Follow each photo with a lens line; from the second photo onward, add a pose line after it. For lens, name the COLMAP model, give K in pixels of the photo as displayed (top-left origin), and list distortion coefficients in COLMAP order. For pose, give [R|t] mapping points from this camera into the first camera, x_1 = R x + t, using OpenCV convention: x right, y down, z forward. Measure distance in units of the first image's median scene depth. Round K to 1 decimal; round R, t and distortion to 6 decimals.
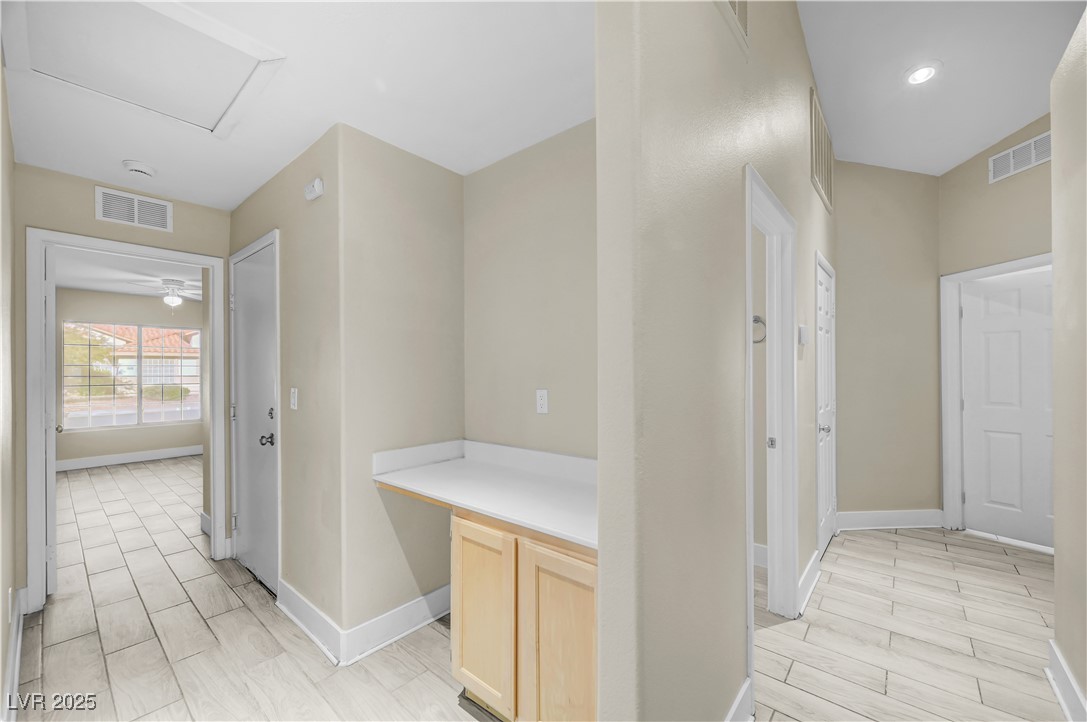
lens RADIAL K [[429.4, 0, 544.8], [0, 429.4, 367.4], [0, 0, 1]] dist [-0.001924, 0.000229]
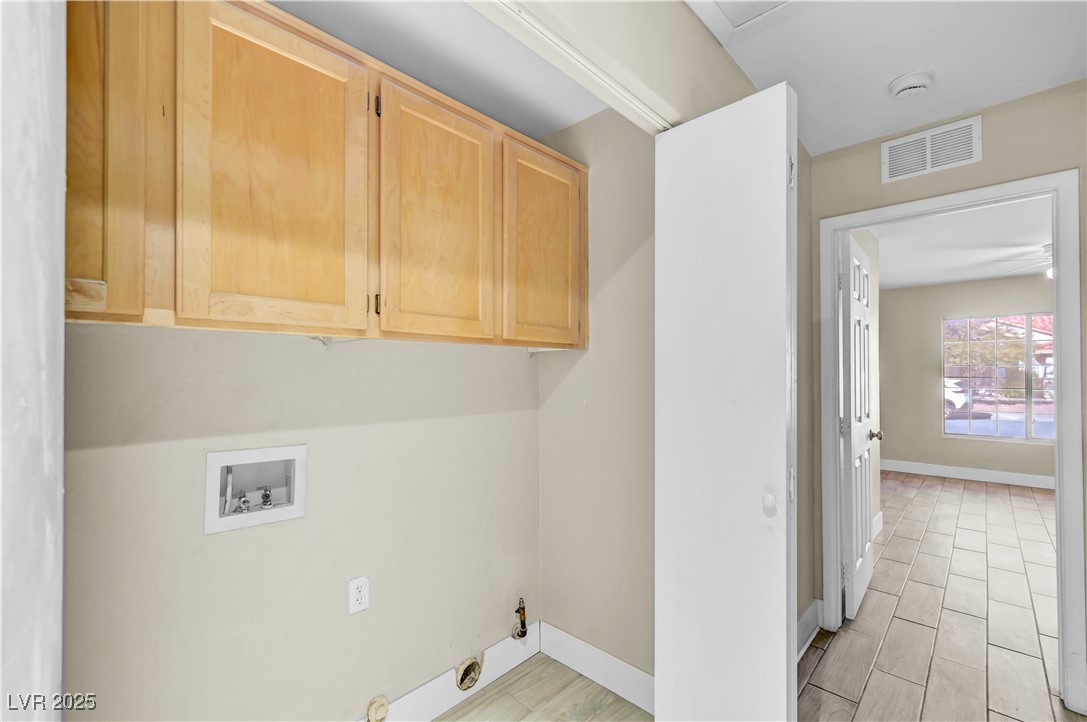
lens RADIAL K [[460.0, 0, 544.9], [0, 460.0, 365.4], [0, 0, 1]] dist [-0.002983, -0.000395]
pose [[-0.054739, -0.012907, -0.998417, -0.131527], [0.007777, 0.999881, -0.013352, 0.005156], [0.998470, -0.008496, -0.054632, 0.366426]]
